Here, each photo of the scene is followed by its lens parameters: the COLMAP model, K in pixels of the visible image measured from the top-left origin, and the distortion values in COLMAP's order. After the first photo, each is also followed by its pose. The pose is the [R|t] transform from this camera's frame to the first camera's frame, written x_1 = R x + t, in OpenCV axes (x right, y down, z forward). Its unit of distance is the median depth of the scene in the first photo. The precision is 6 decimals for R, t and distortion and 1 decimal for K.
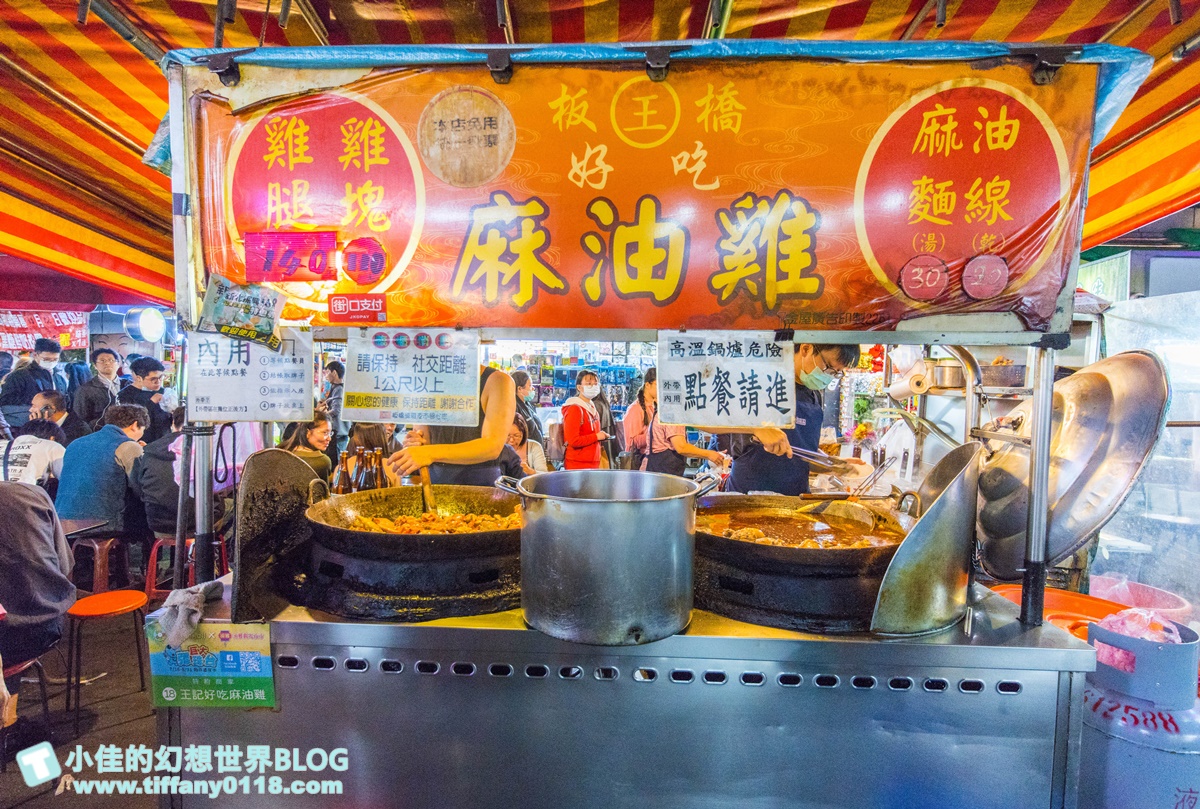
lens RADIAL K [[635.9, 0, 590.8], [0, 635.9, 413.6], [0, 0, 1]] dist [-0.006045, -0.002964]
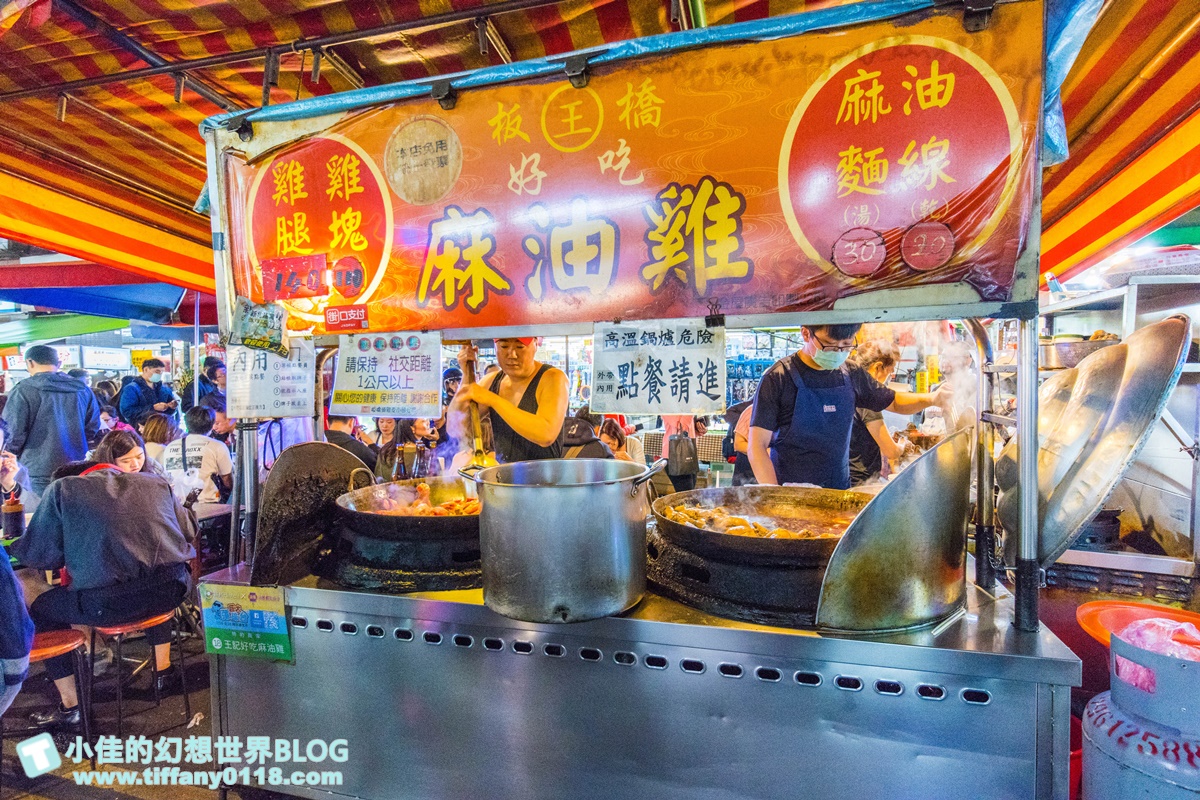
lens RADIAL K [[627.9, 0, 609.6], [0, 627.9, 401.6], [0, 0, 1]] dist [-0.006518, -0.001568]
pose [[0.971617, -0.024364, -0.235304, 0.368723], [0.020854, 0.999631, -0.017394, 0.016388], [0.235641, 0.011993, 0.971766, 0.005597]]
